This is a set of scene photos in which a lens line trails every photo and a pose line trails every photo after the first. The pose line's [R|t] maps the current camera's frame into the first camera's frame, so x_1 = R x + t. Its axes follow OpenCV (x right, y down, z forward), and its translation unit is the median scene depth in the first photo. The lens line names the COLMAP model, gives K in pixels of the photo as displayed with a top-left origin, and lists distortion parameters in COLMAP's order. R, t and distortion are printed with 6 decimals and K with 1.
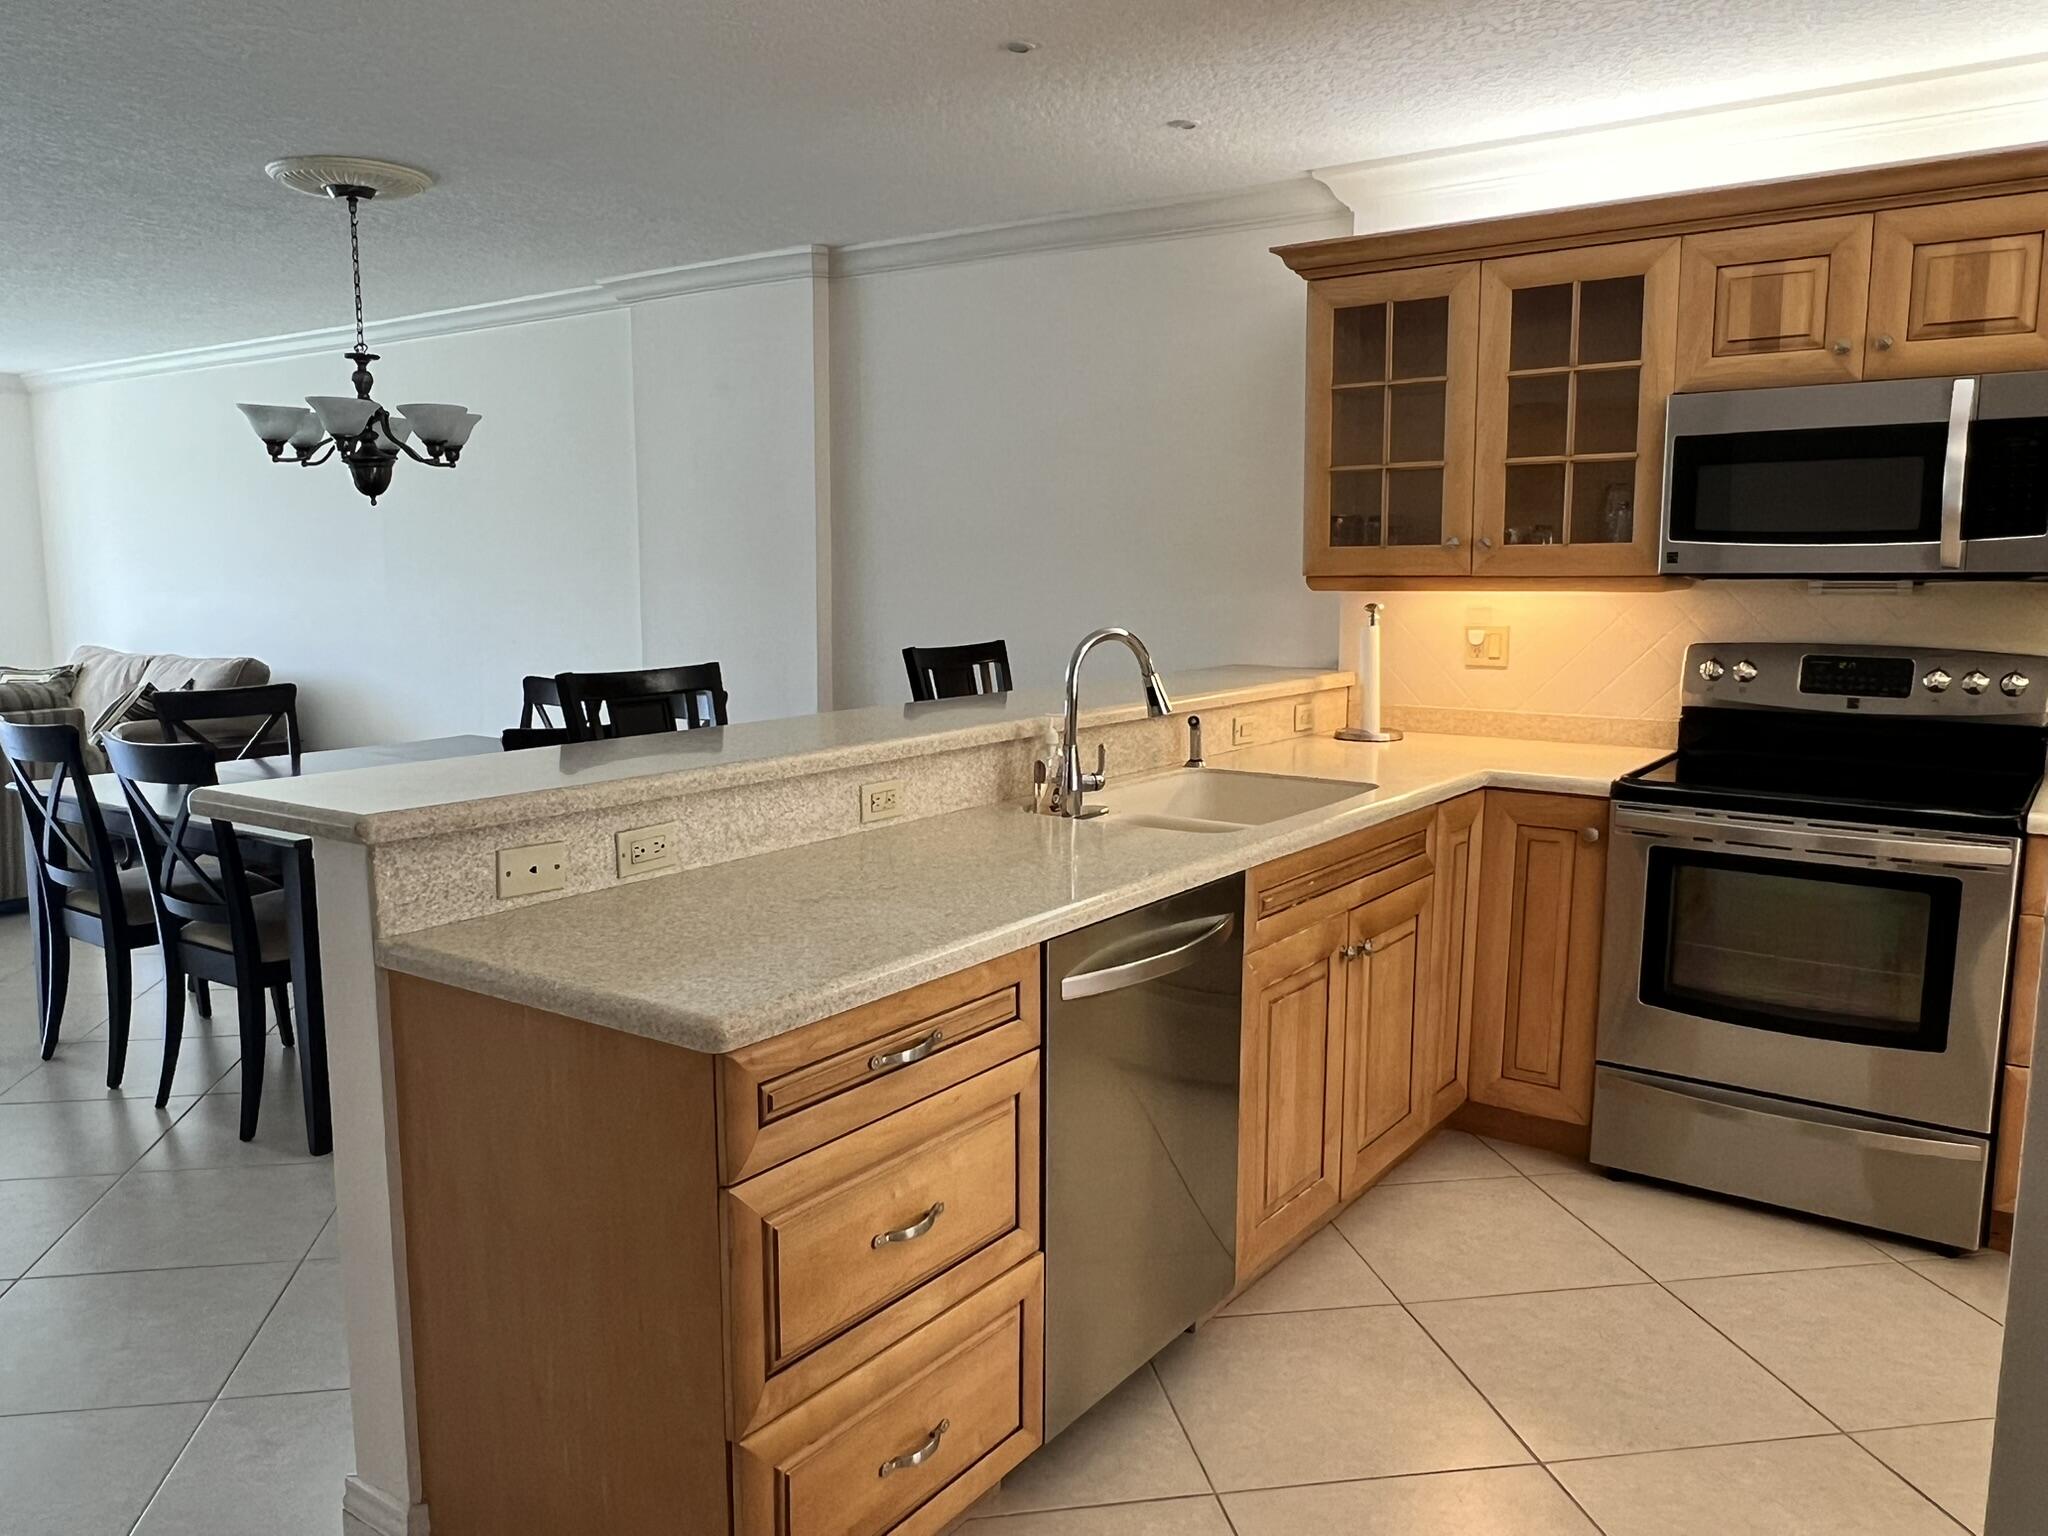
lens RADIAL K [[1559.0, 0, 1012.6], [0, 1559.0, 790.3], [0, 0, 1]] dist [0.000579, 0.002427]
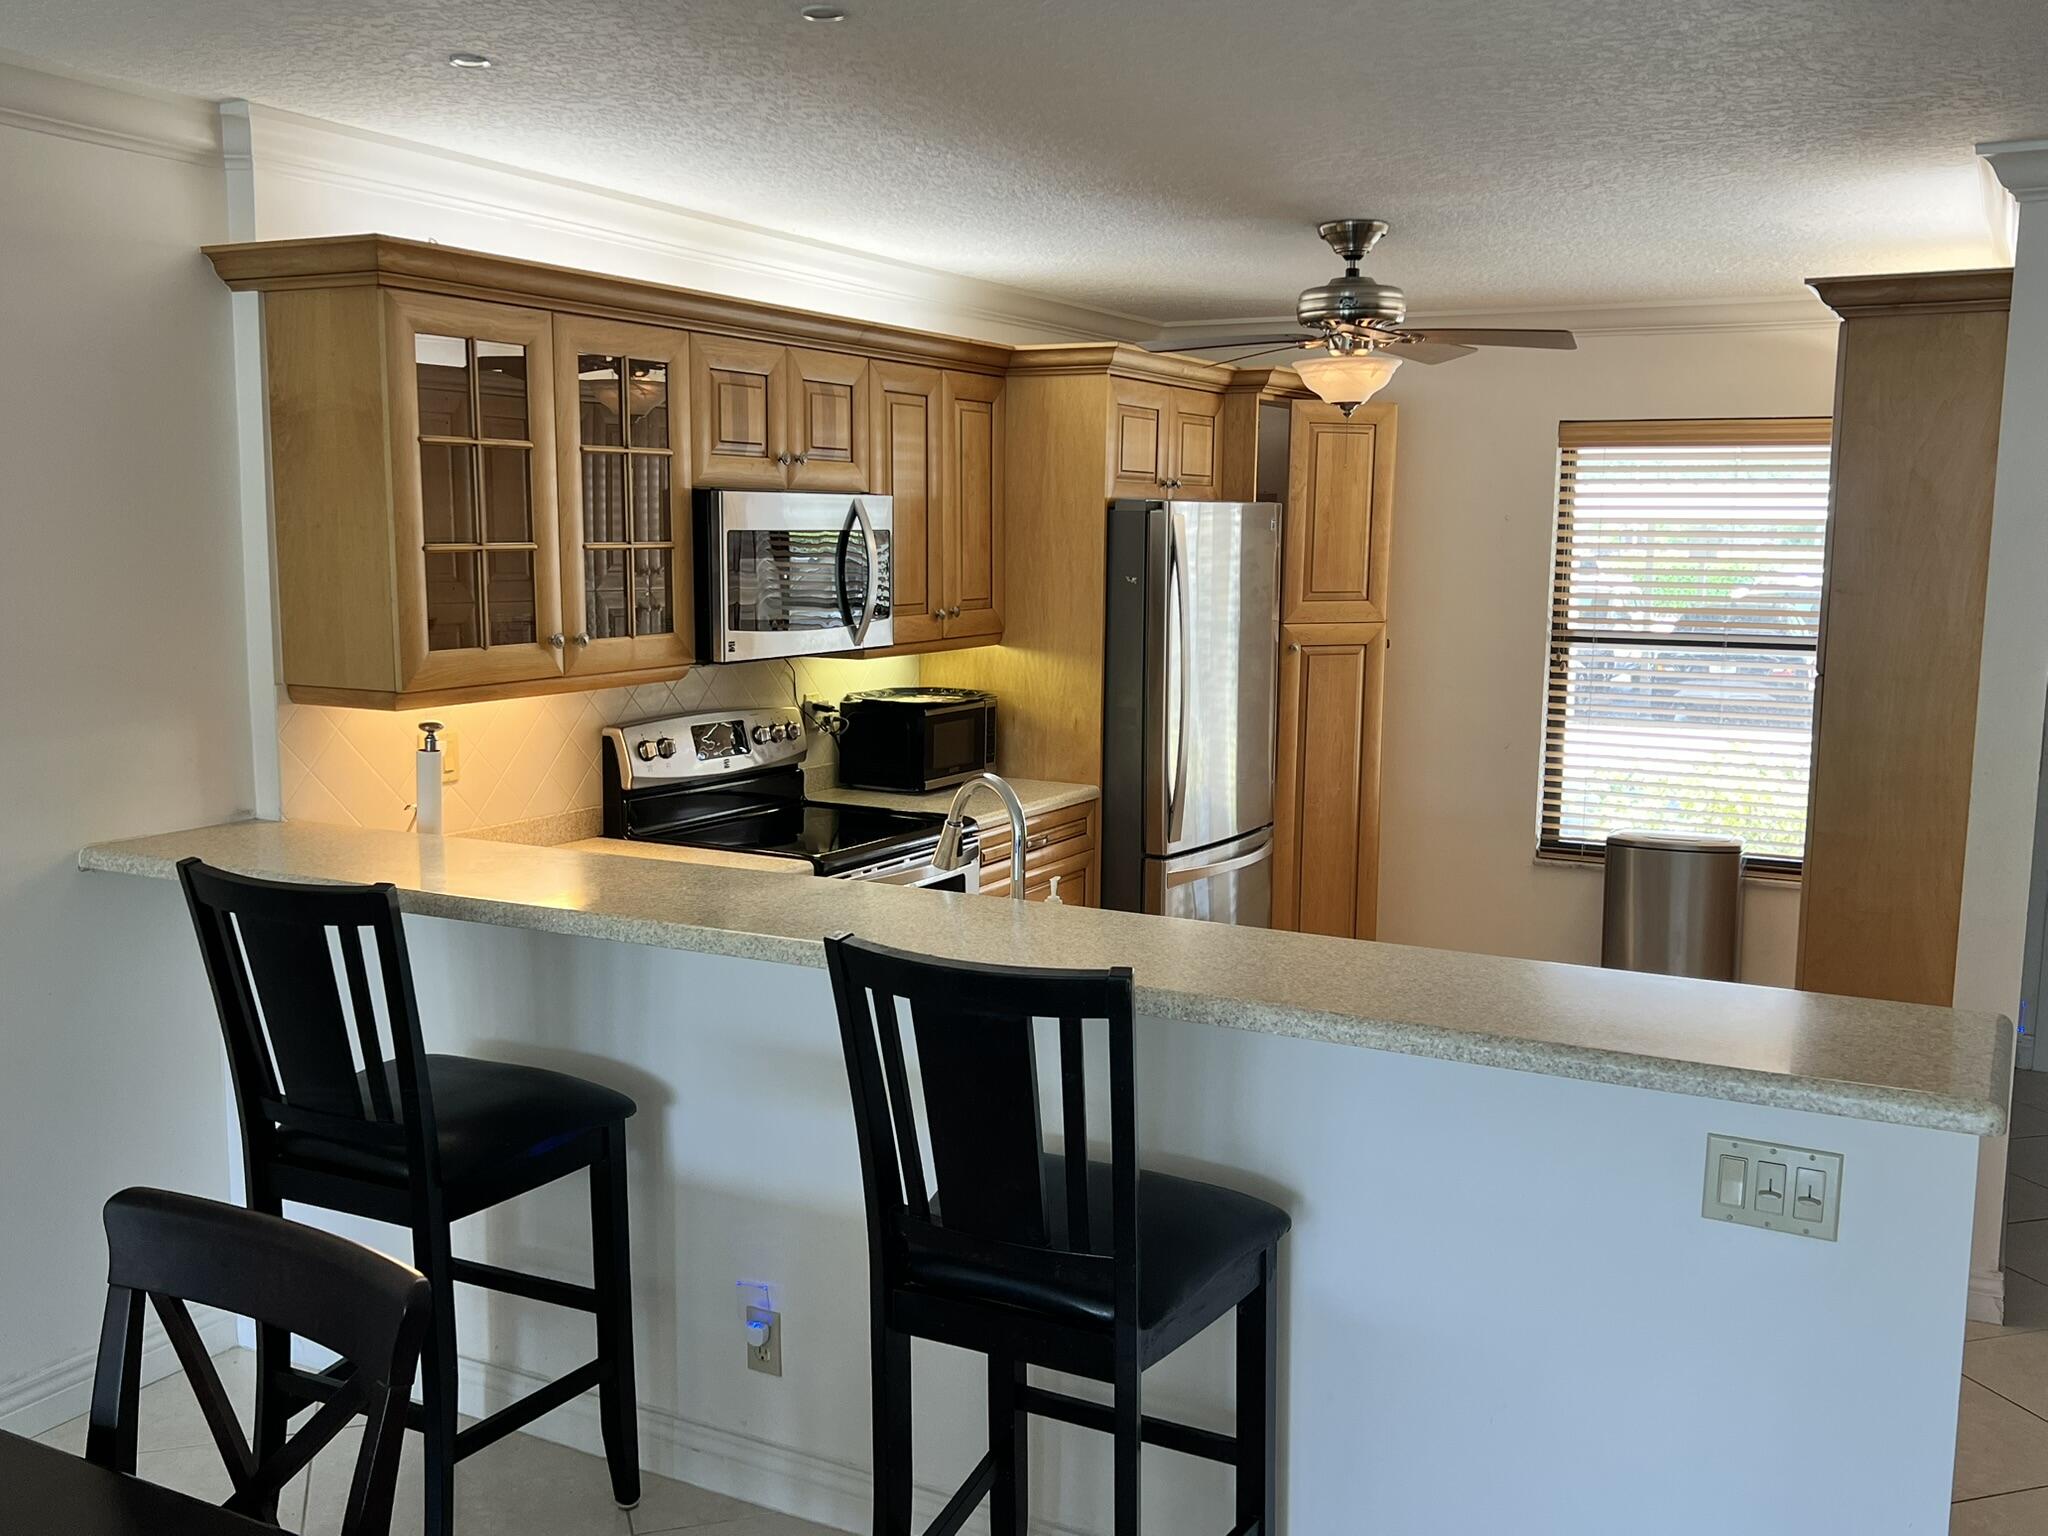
lens RADIAL K [[1873.0, 0, 1023.5], [0, 1873.0, 770.2], [0, 0, 1]] dist [0.111526, -0.001580]
pose [[-0.137625, -0.128654, 0.982093, -0.863816], [0.134420, 0.979929, 0.147208, -0.232049], [-0.981321, 0.152272, -0.117569, 0.992773]]
